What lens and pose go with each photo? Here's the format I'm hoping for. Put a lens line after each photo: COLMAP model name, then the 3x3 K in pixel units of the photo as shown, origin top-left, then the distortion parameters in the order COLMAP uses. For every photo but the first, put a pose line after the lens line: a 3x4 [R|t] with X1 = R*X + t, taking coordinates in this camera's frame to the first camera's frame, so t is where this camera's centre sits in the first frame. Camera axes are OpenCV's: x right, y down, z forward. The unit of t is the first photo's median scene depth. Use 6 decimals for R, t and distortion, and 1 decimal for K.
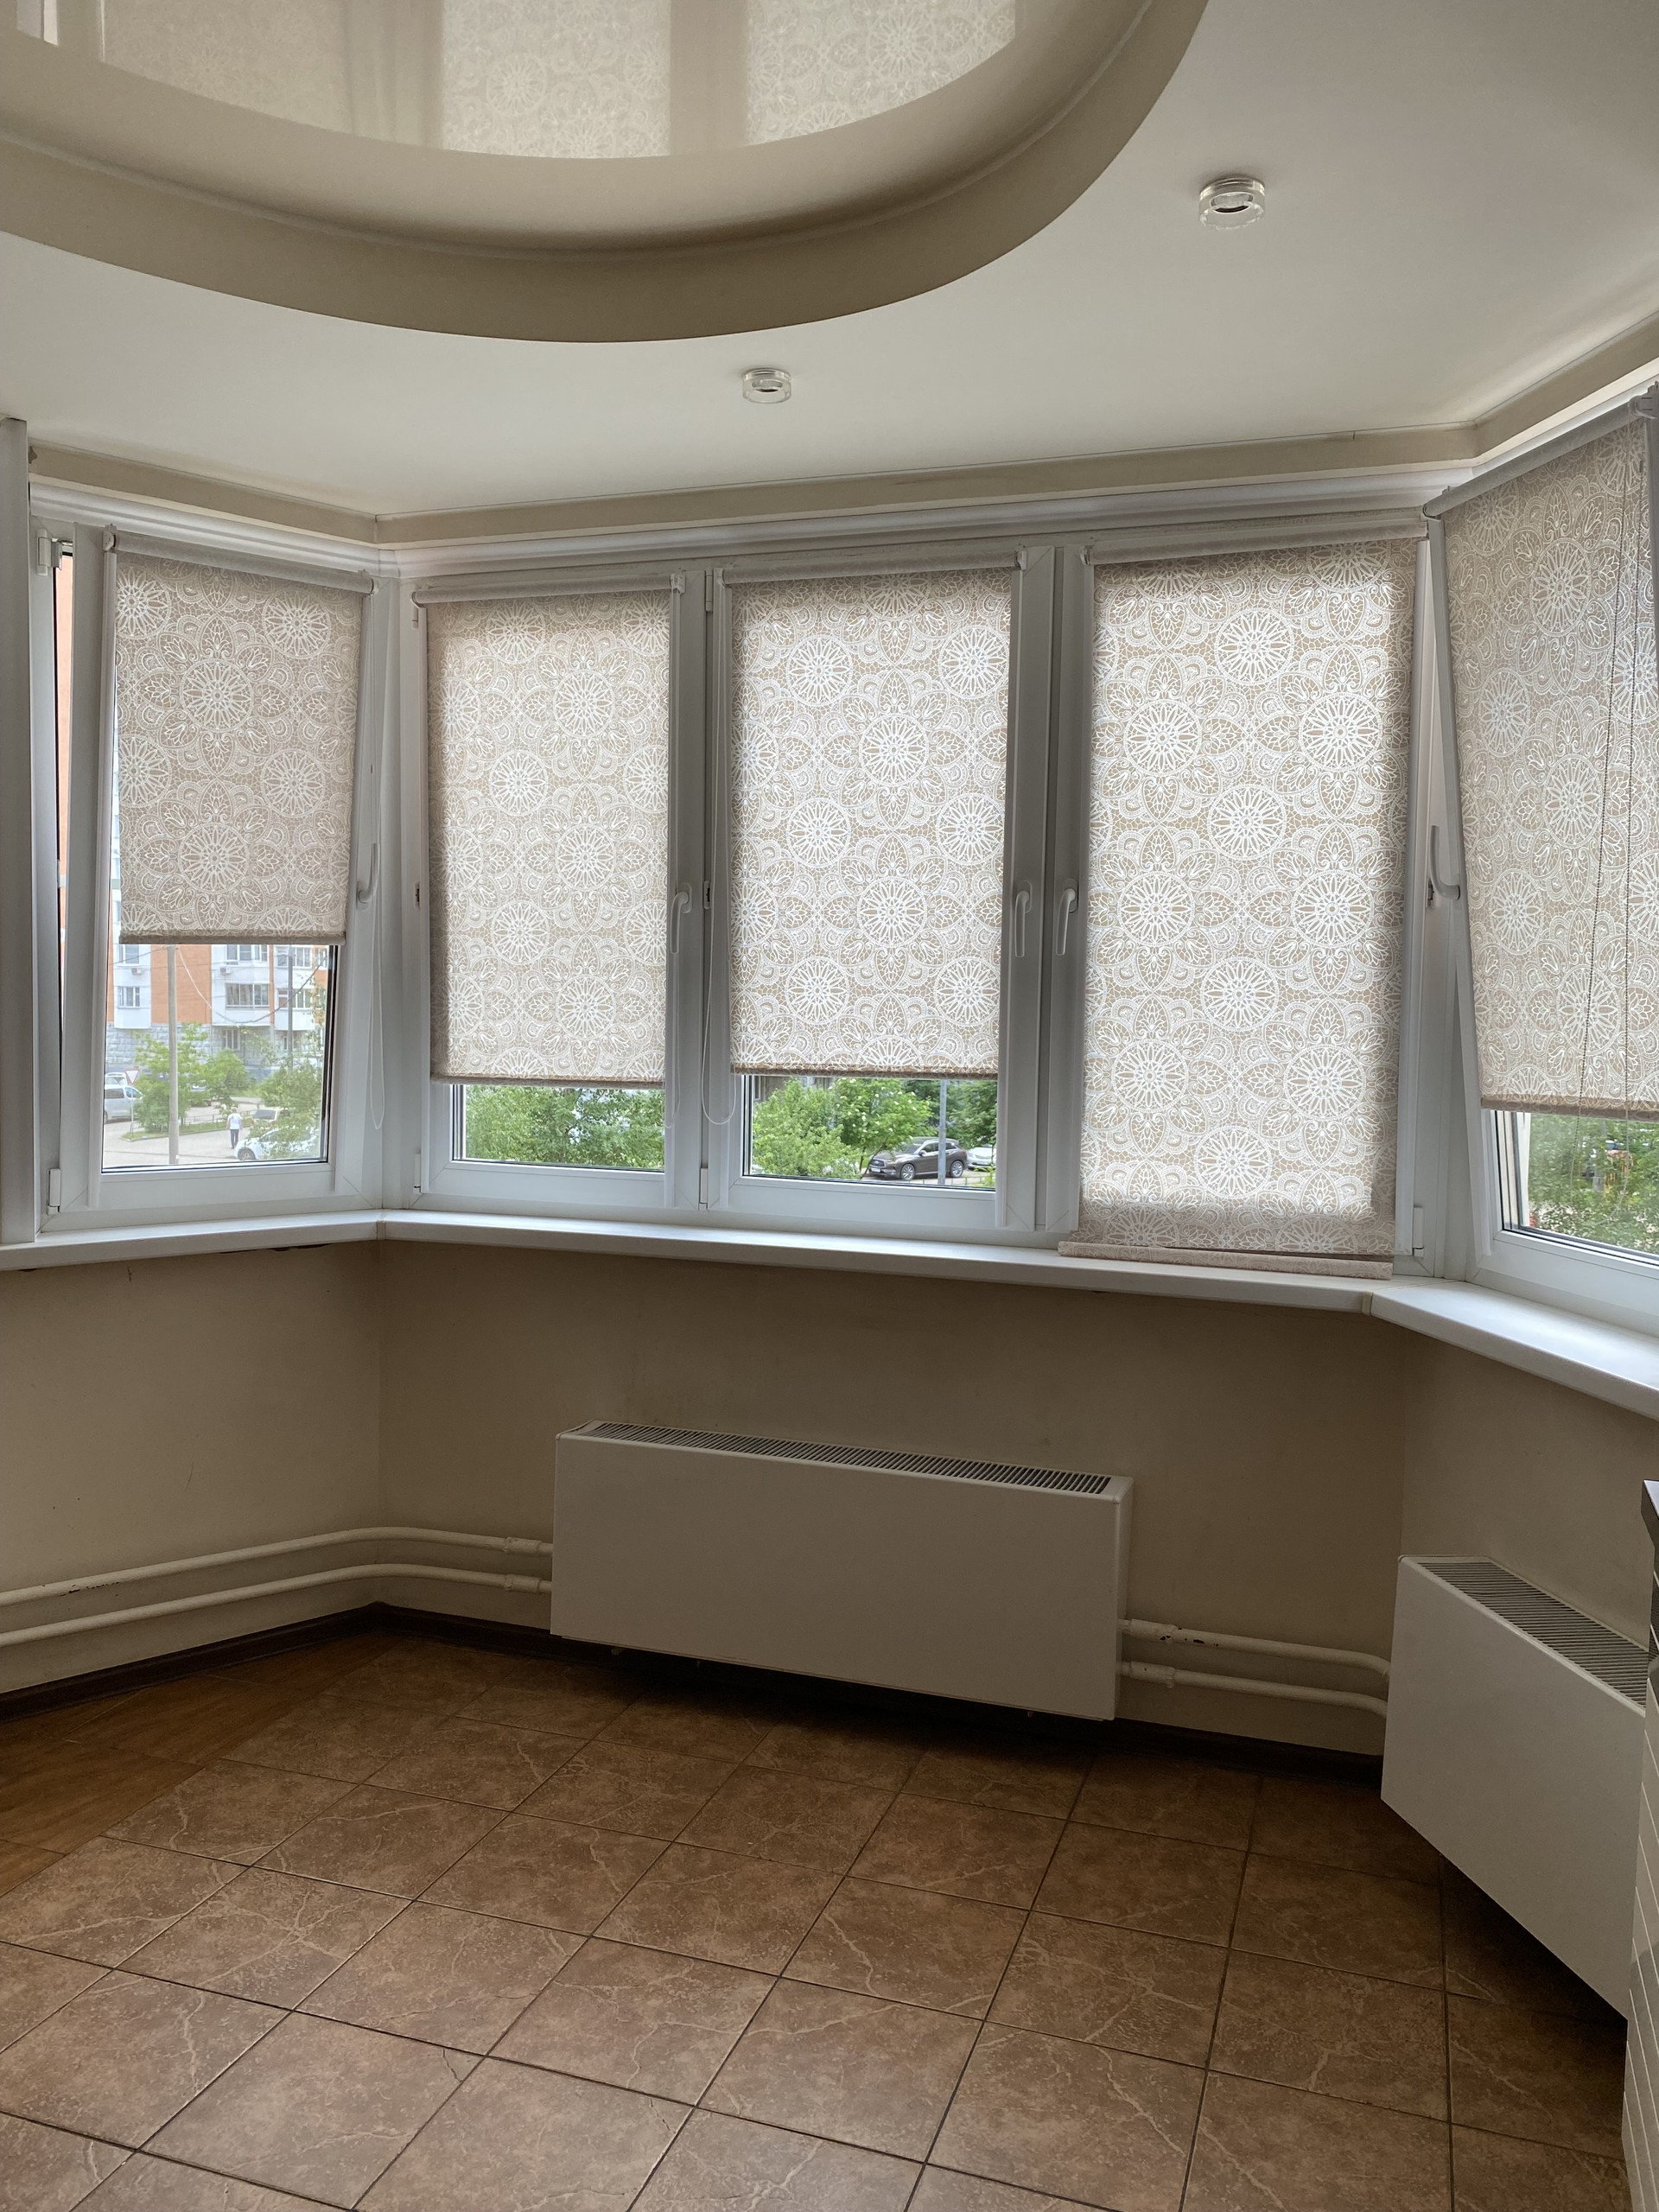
lens RADIAL K [[1706.9, 0, 841.1], [0, 1706.9, 1112.3], [0, 0, 1]] dist [0.034317, -0.017616]
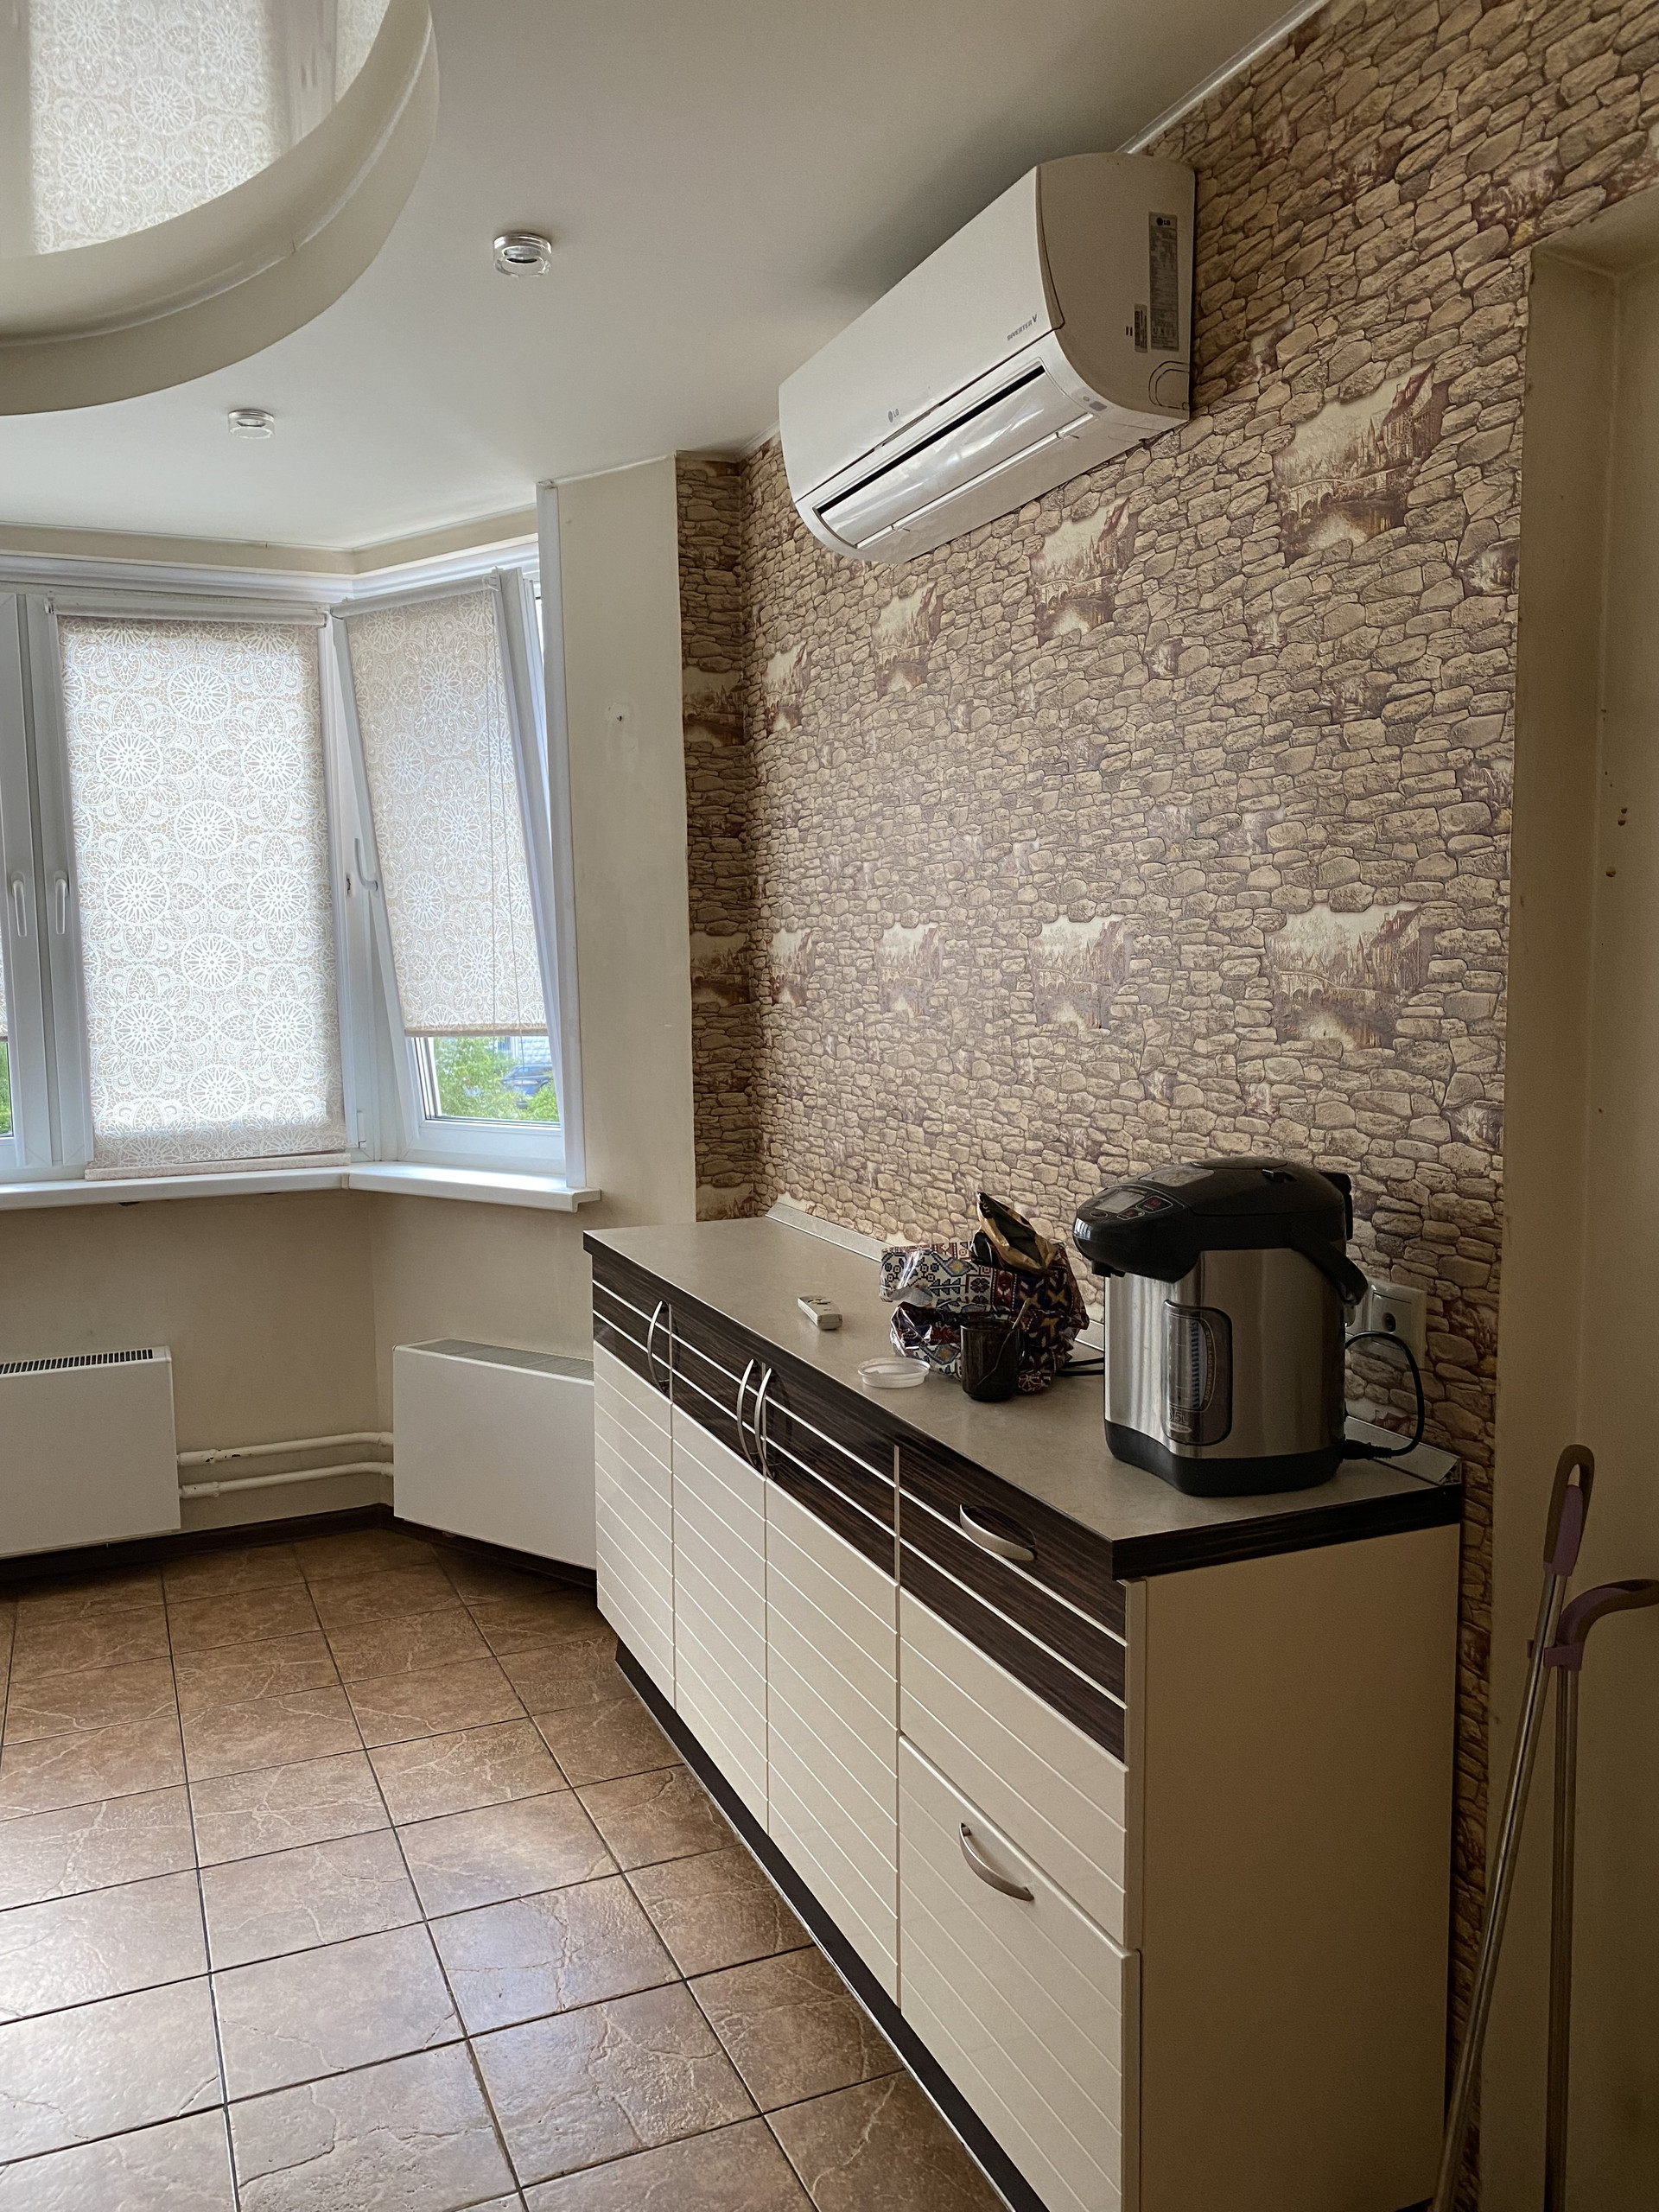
lens RADIAL K [[1706.9, 0, 830.2], [0, 1706.9, 1103.7], [0, 0, 1]] dist [0.034317, -0.017616]
pose [[0.745338, -0.089773, 0.660615, -0.297198], [0.076595, 0.995862, 0.048913, 0.010007], [-0.662272, 0.014143, 0.749130, -0.290686]]
